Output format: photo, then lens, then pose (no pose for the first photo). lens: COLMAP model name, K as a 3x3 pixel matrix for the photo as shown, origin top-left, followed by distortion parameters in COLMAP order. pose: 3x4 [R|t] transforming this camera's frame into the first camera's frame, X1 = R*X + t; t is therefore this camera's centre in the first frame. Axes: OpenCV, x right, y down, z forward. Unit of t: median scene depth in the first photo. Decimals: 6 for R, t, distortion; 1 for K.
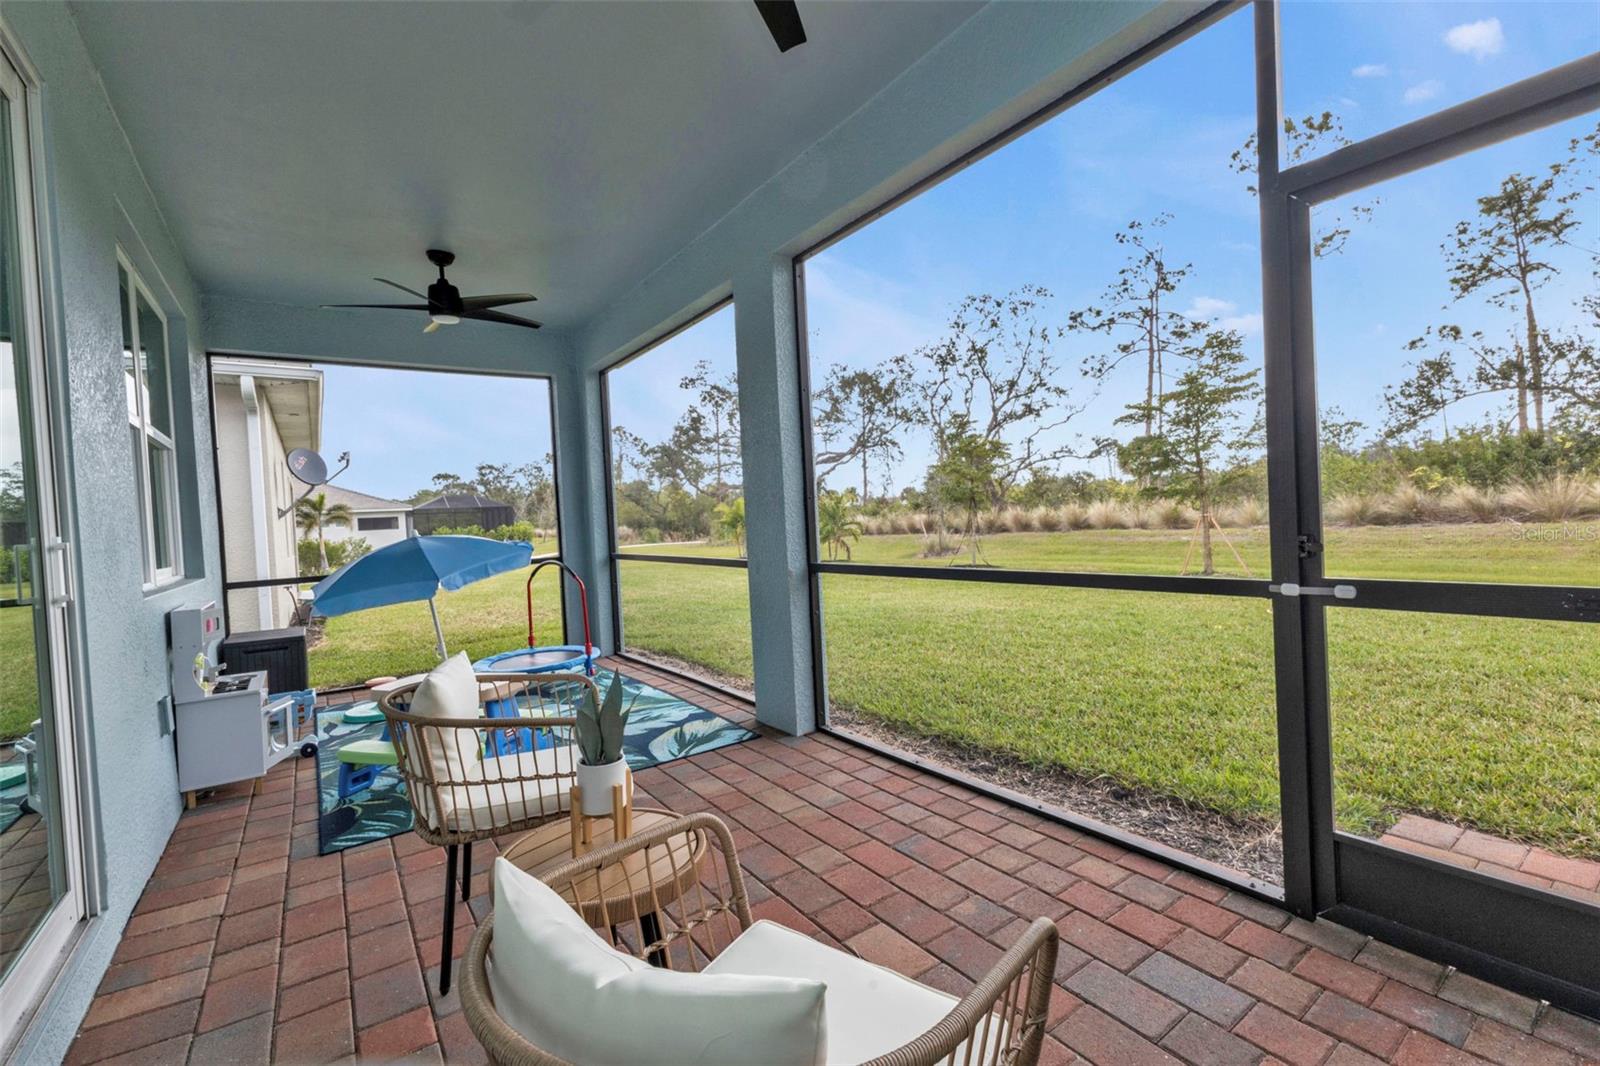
lens RADIAL K [[679.4, 0, 804.6], [0, 679.4, 527.5], [0, 0, 1]] dist [-0.001201, -0.000264]
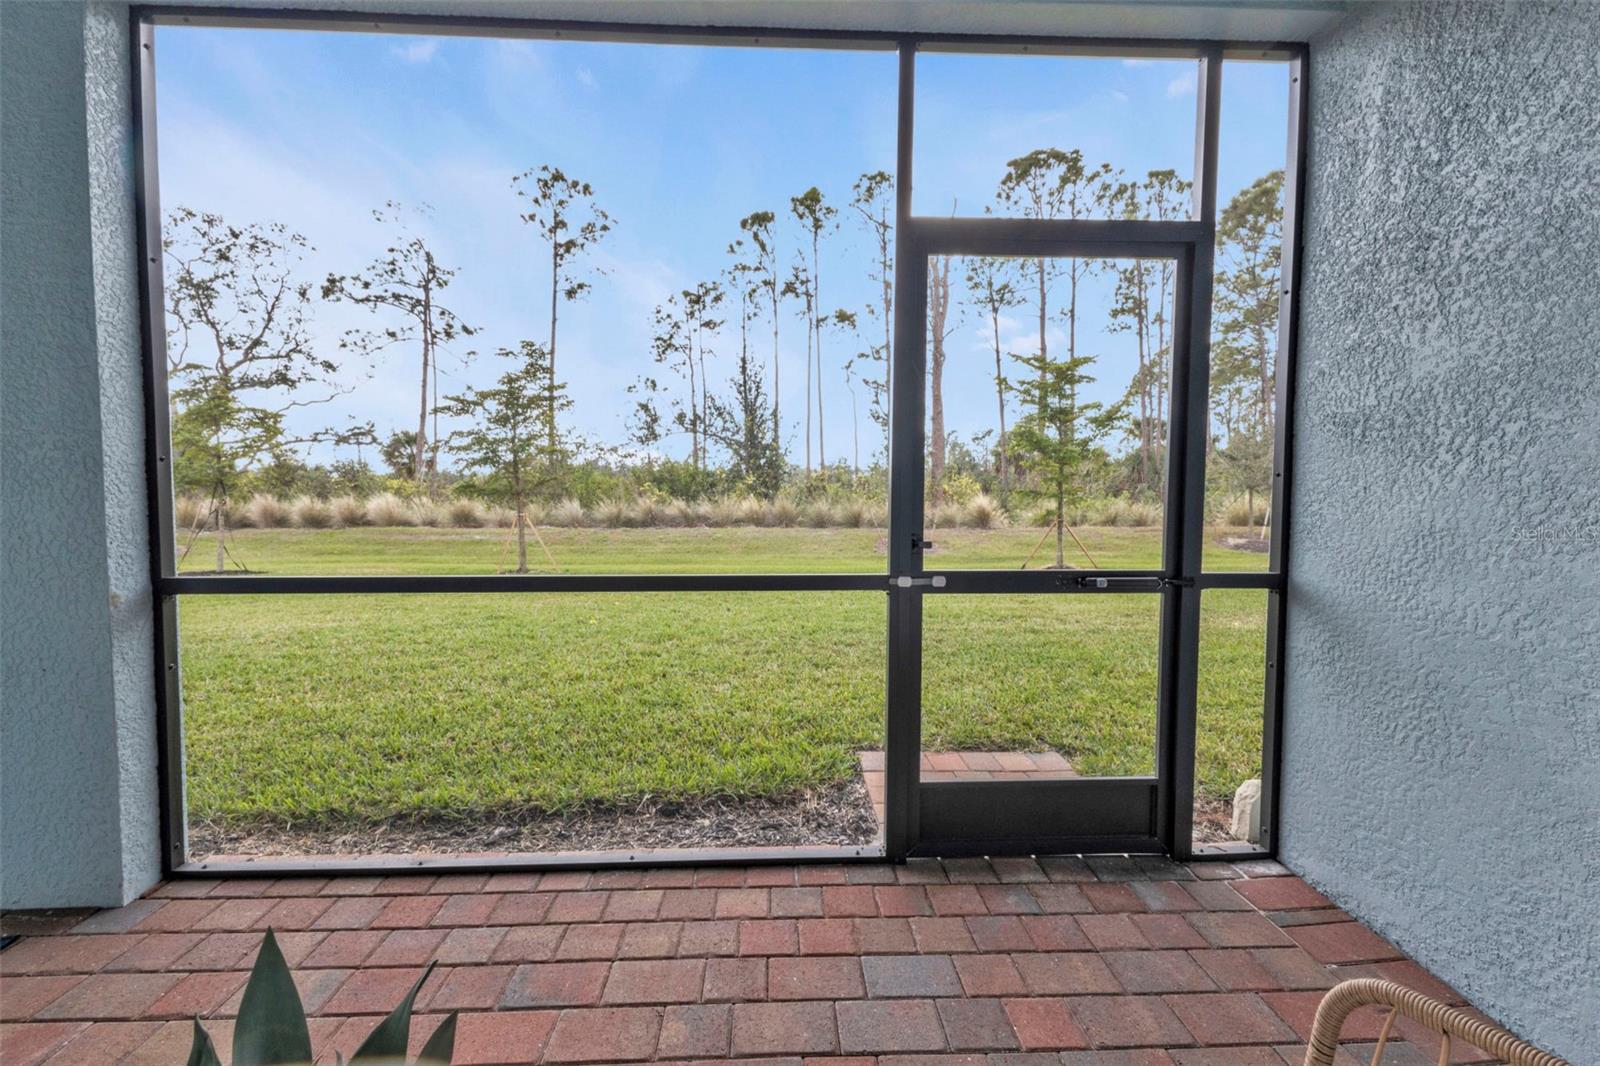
lens RADIAL K [[682.1, 0, 805.9], [0, 682.1, 527.6], [0, 0, 1]] dist [0.012270, -0.005158]
pose [[0.539617, 0.017390, 0.841731, -0.156448], [-0.019105, 0.999782, -0.008408, 0.005318], [-0.841694, -0.011544, 0.539832, 0.229731]]
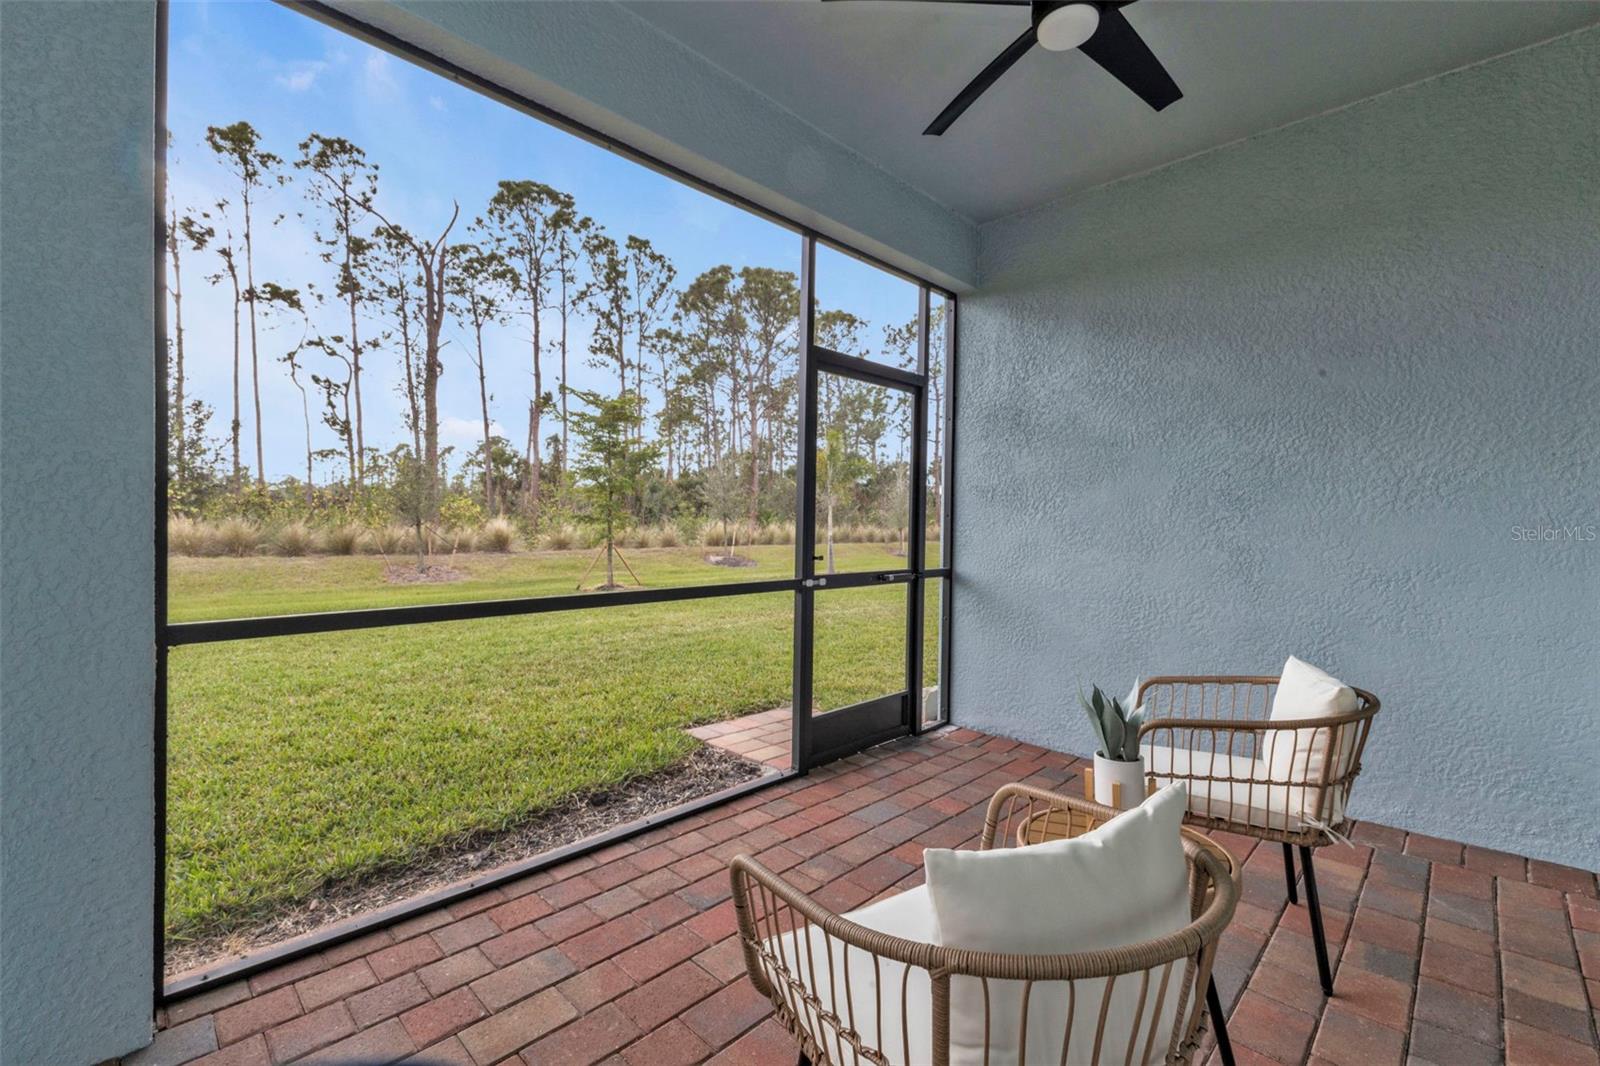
lens RADIAL K [[679.4, 0, 804.6], [0, 679.4, 527.5], [0, 0, 1]] dist [-0.001201, -0.000264]
pose [[-0.176598, 0.046255, 0.983196, -0.441856], [0.012703, 0.998919, -0.044713, 0.011922], [-0.984201, 0.004593, -0.176995, 0.586735]]
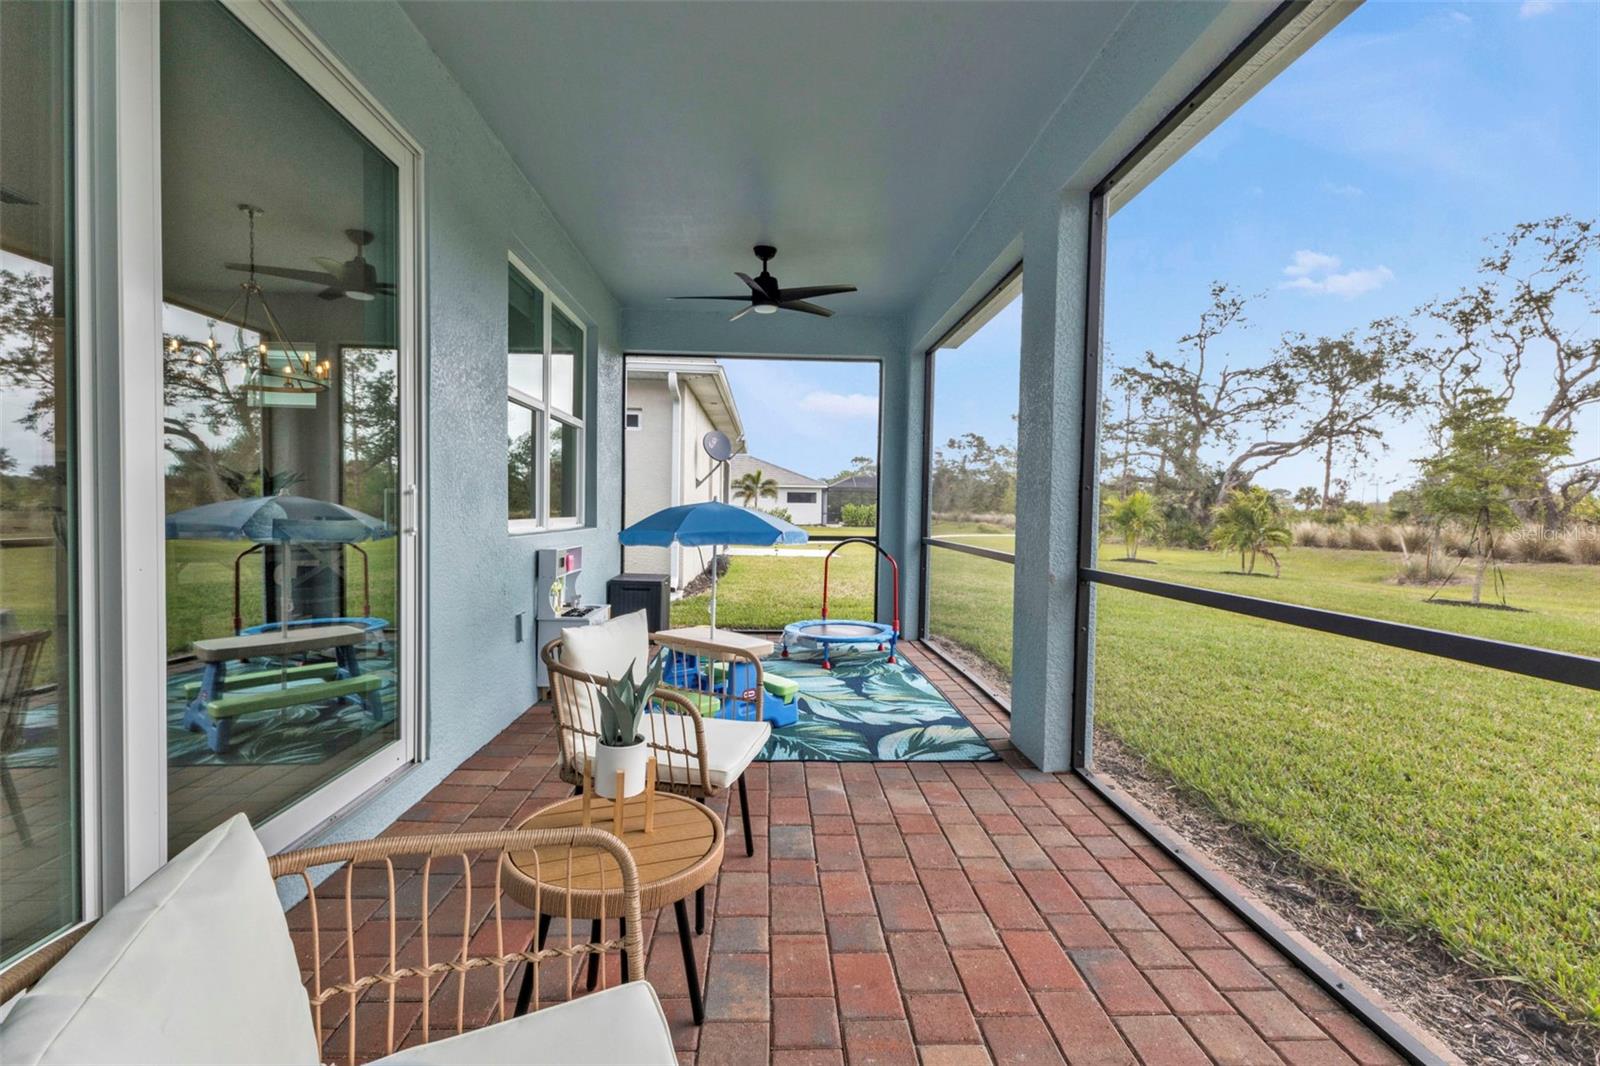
lens RADIAL K [[677.7, 0, 804.3], [0, 677.7, 530.5], [0, 0, 1]] dist [0.000815, -0.000744]
pose [[0.841221, 0.083528, -0.534200, 0.140888], [-0.071319, 0.996504, 0.043505, -0.004194], [0.535966, 0.001501, 0.844238, 0.118578]]
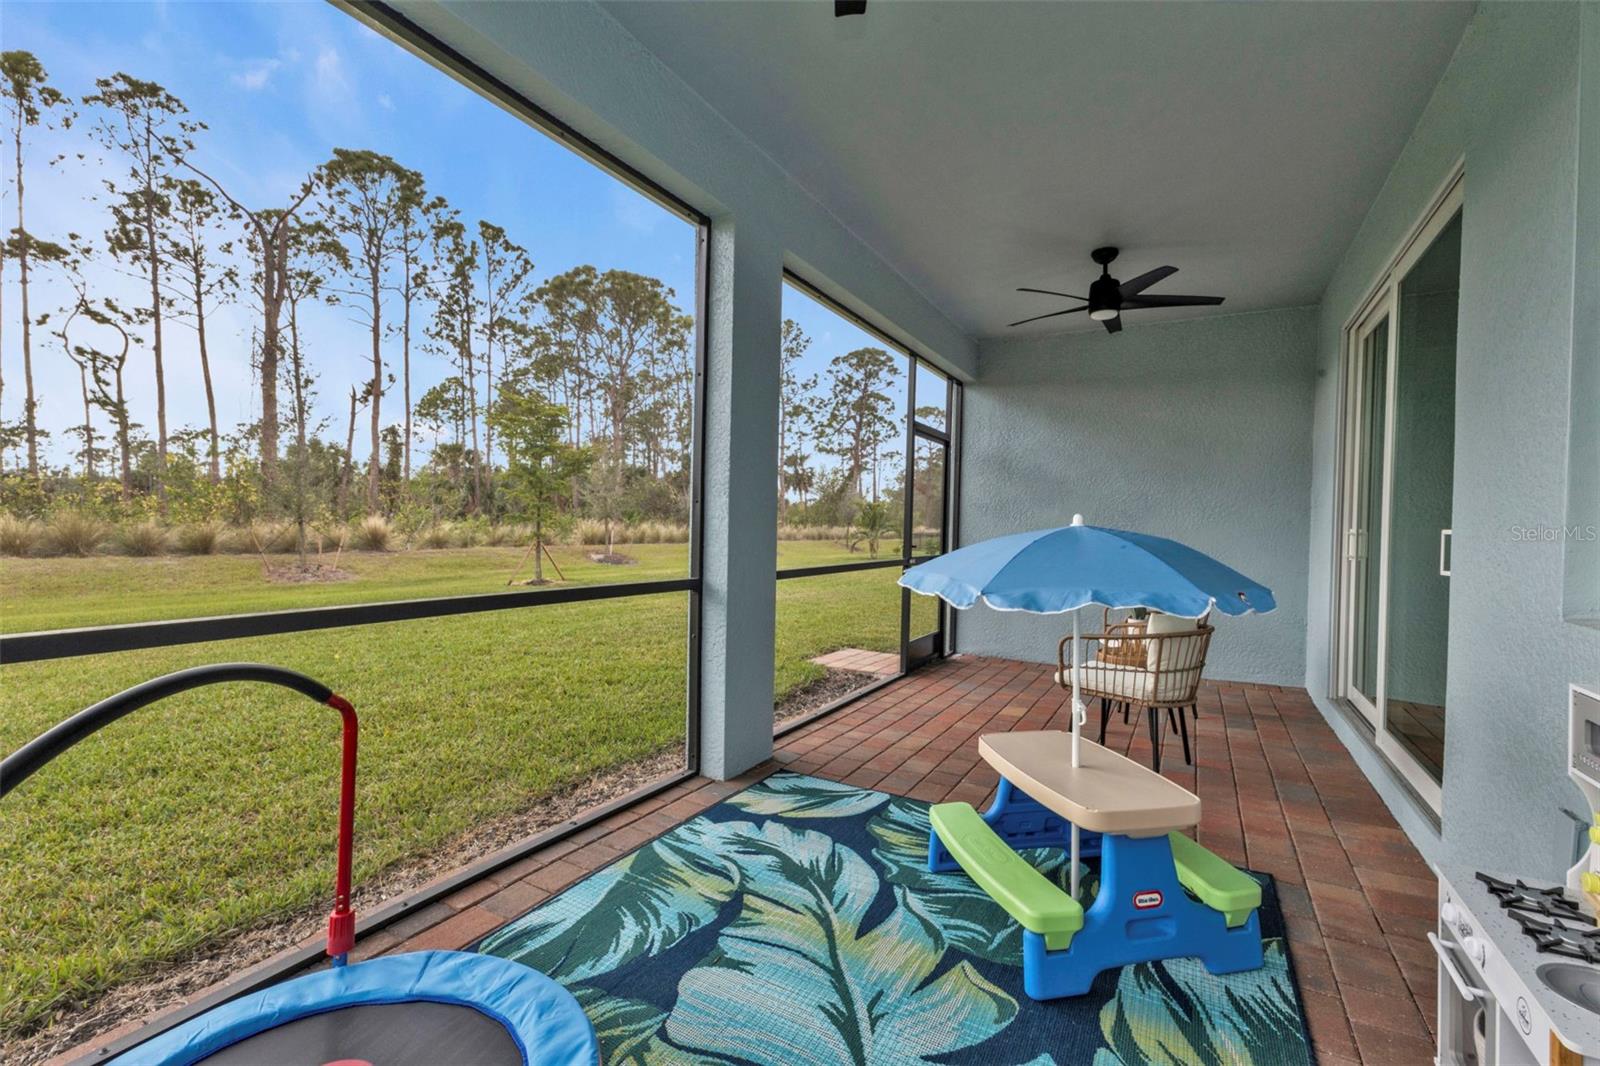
lens RADIAL K [[677.7, 0, 804.3], [0, 677.7, 530.5], [0, 0, 1]] dist [0.000815, -0.000744]
pose [[-0.415422, 0.040165, 0.908742, -0.783534], [0.018122, 0.999192, -0.035878, 0.023133], [-0.909448, 0.001564, -0.415814, 1.173892]]
